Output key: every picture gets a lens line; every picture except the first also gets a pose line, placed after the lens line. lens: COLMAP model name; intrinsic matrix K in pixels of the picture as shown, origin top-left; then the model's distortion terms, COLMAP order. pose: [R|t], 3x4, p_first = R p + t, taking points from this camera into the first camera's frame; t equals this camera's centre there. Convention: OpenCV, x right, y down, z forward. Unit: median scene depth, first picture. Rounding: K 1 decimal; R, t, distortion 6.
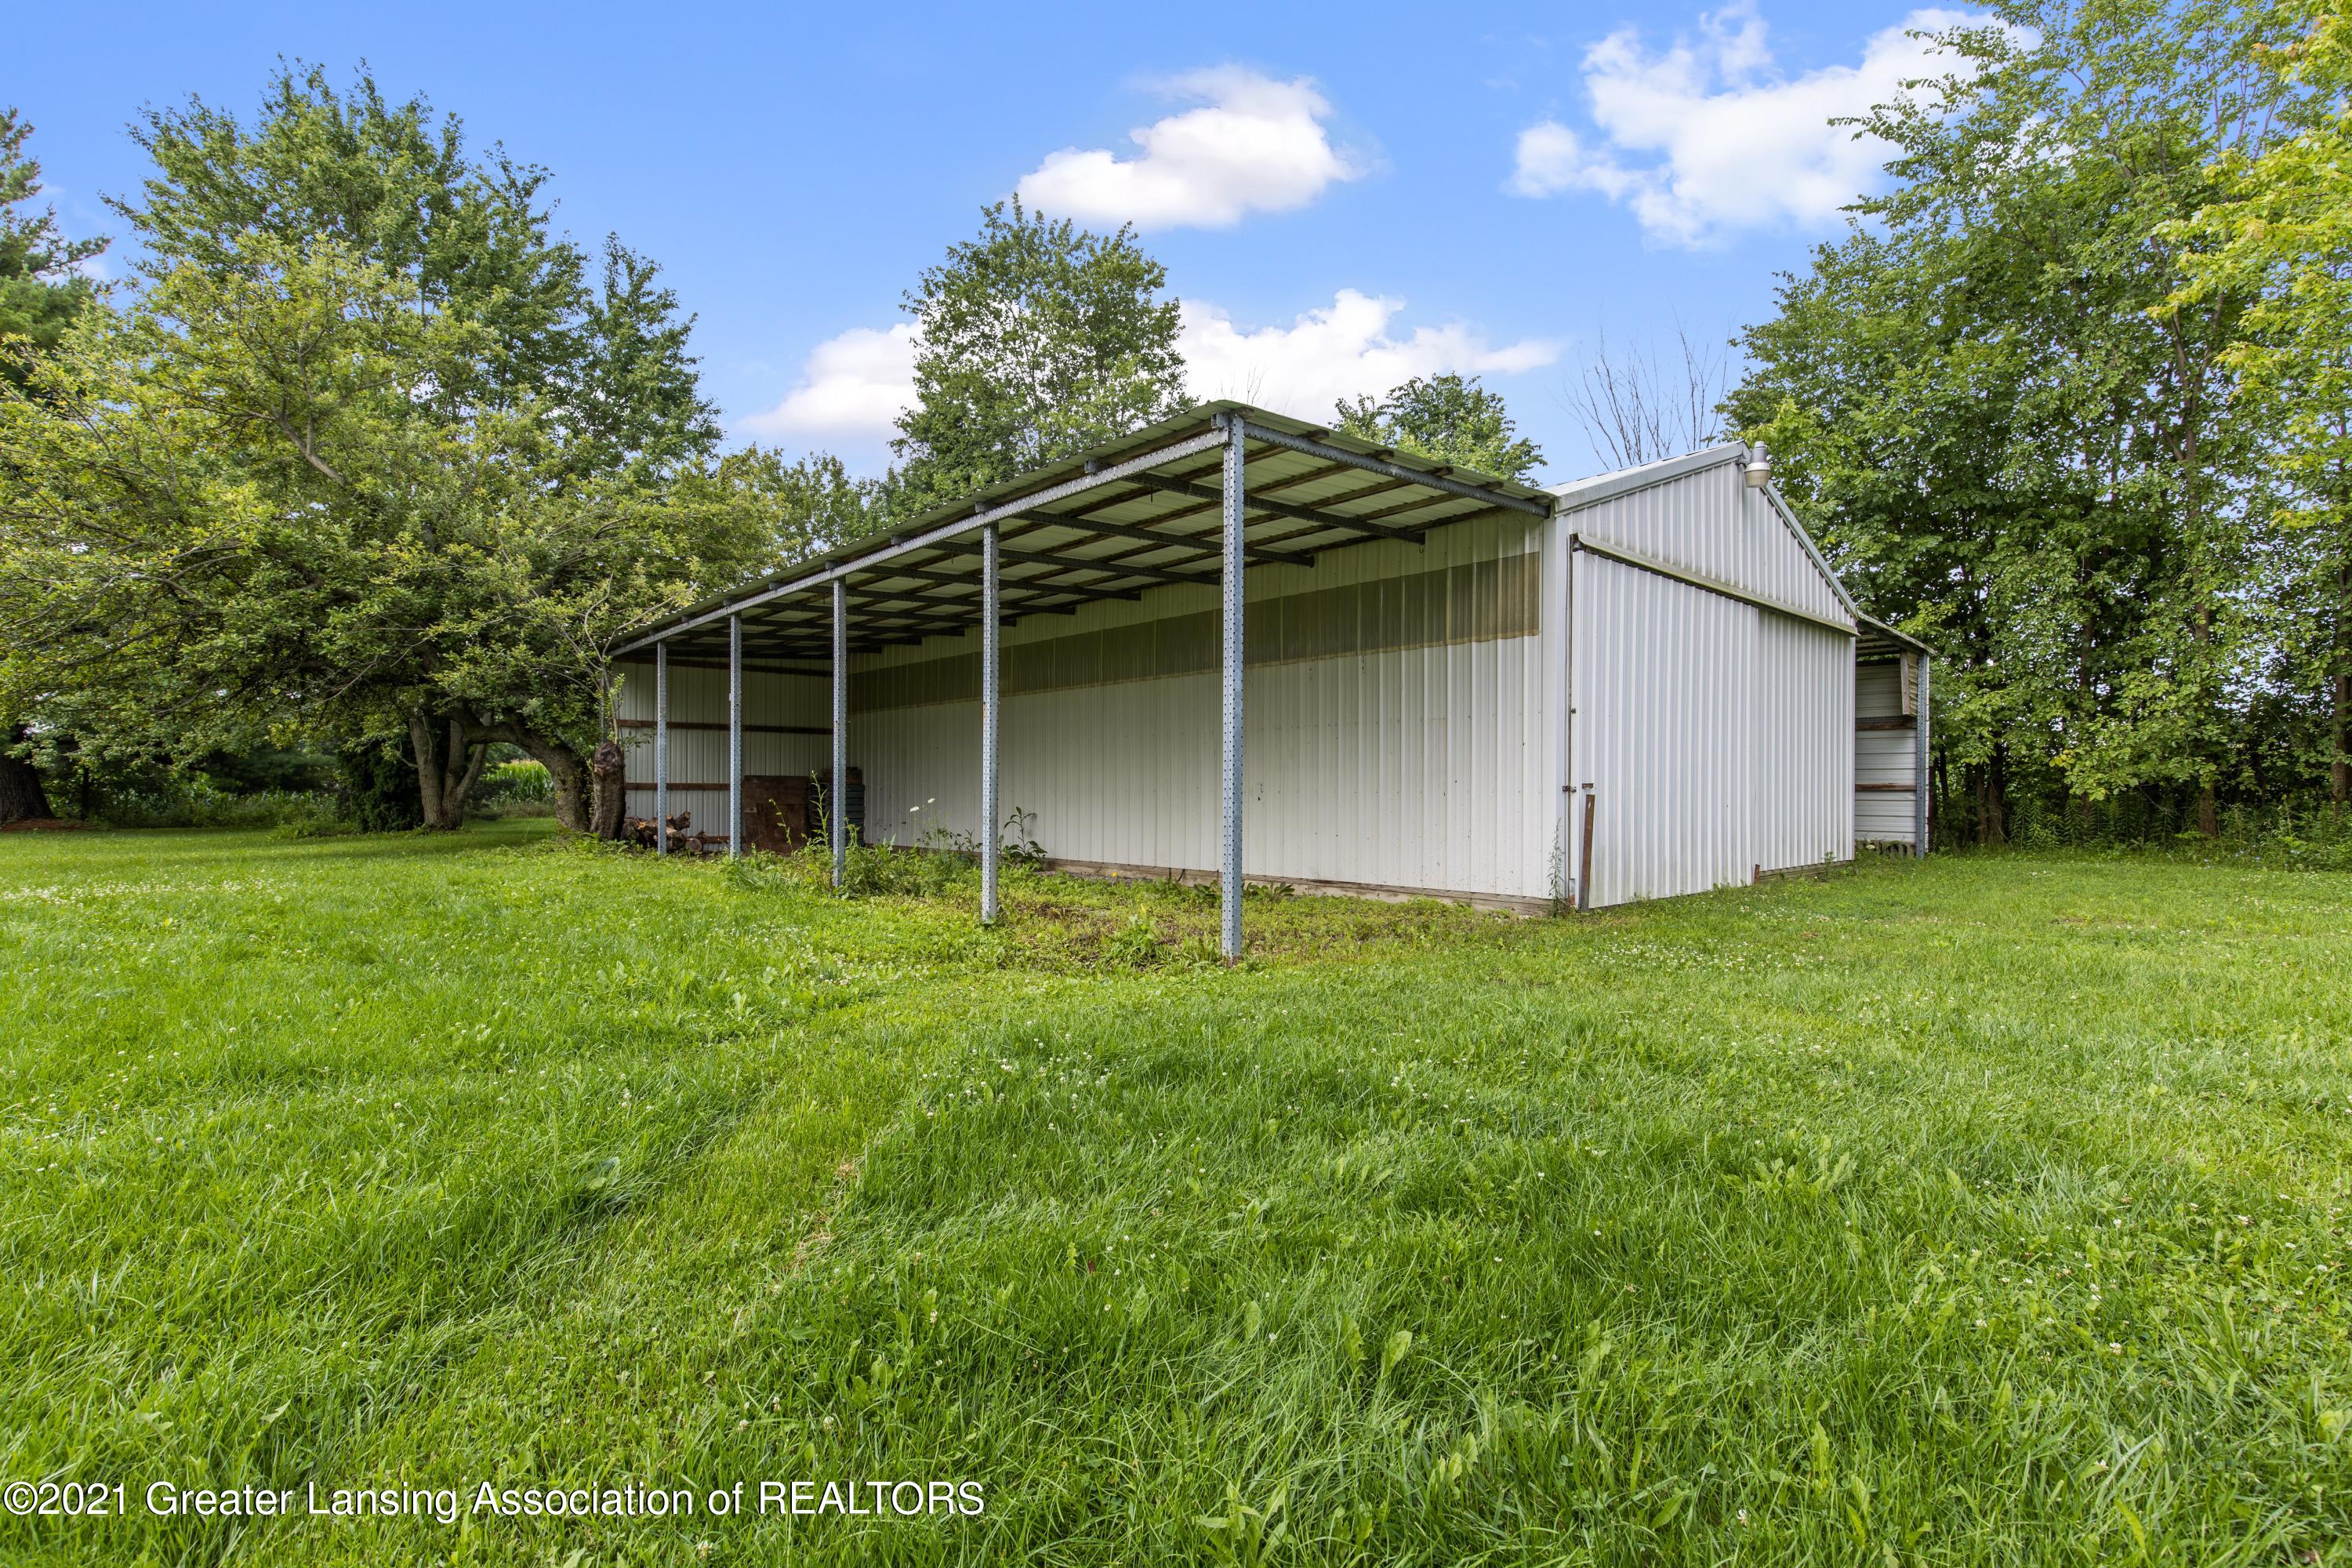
lens RADIAL K [[1086.3, 0, 1169.1], [0, 1086.3, 801.3], [0, 0, 1]] dist [-0.000340, -0.000102]
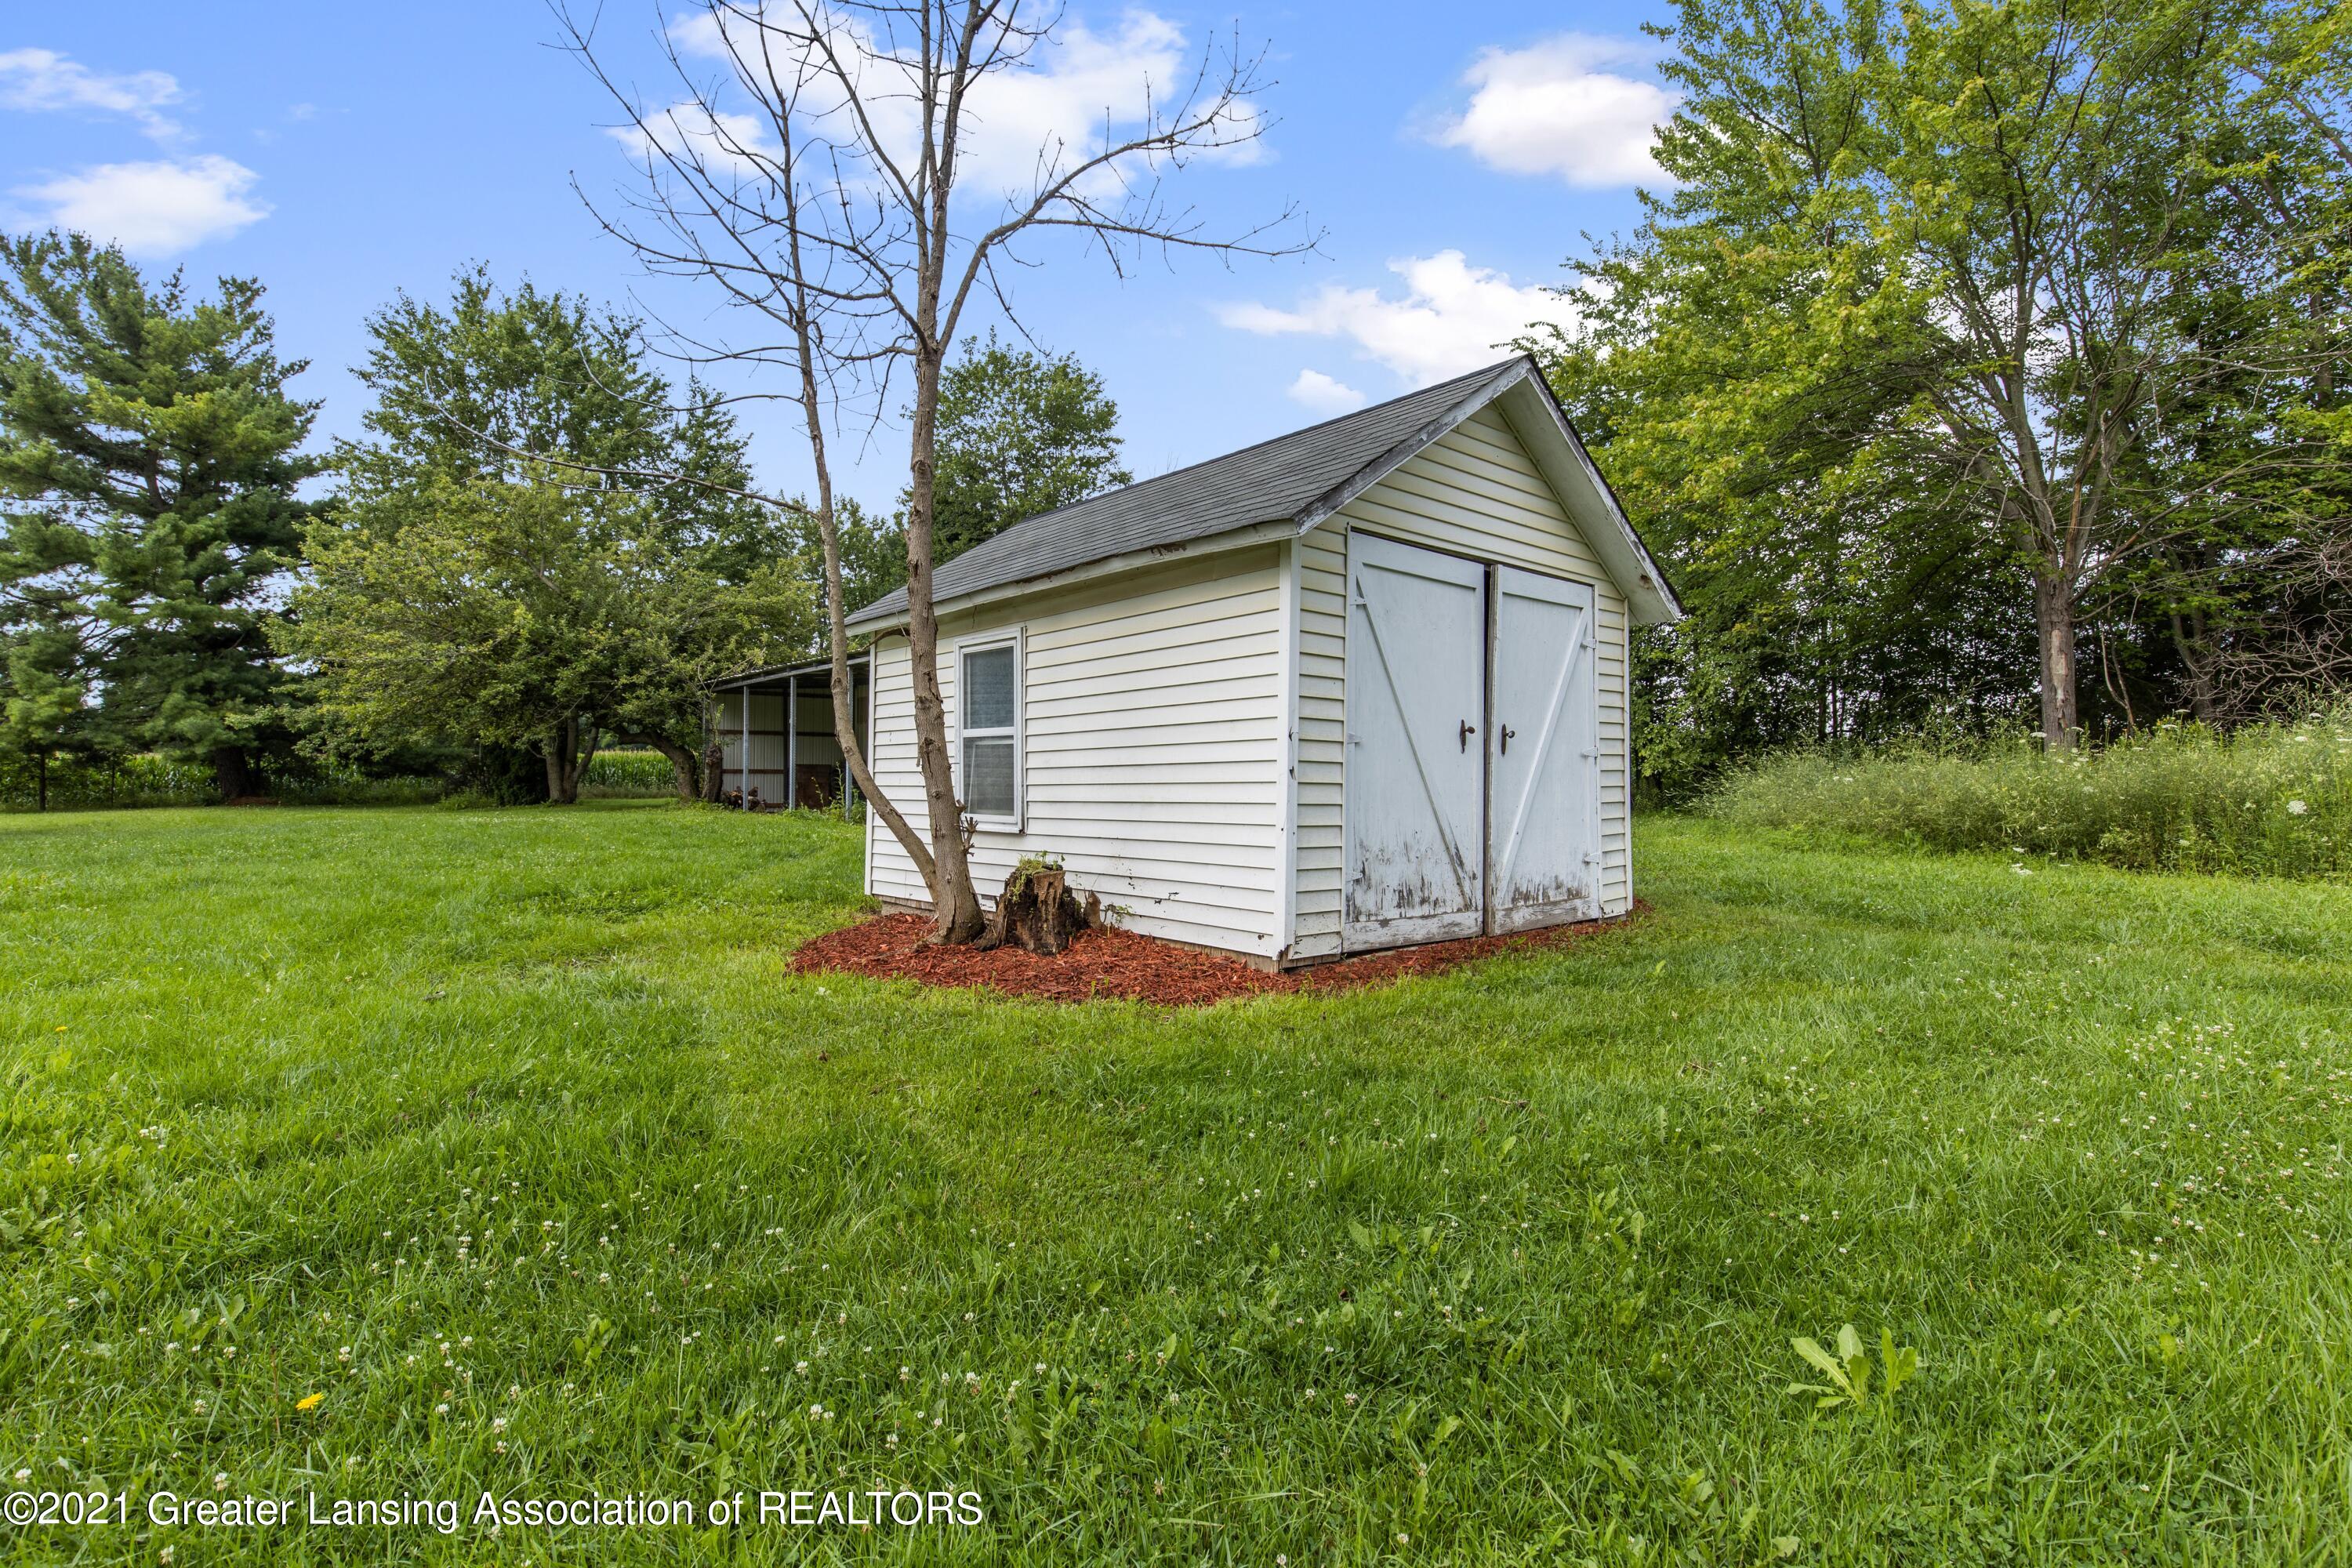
lens RADIAL K [[1086.3, 0, 1185.8], [0, 1086.3, 778.2], [0, 0, 1]] dist [-0.000340, -0.000102]
pose [[0.999996, -0.000991, -0.002704, 0.132026], [0.000972, 0.999976, -0.006858, 0.006178], [0.002711, 0.006856, 0.999973, -0.410633]]
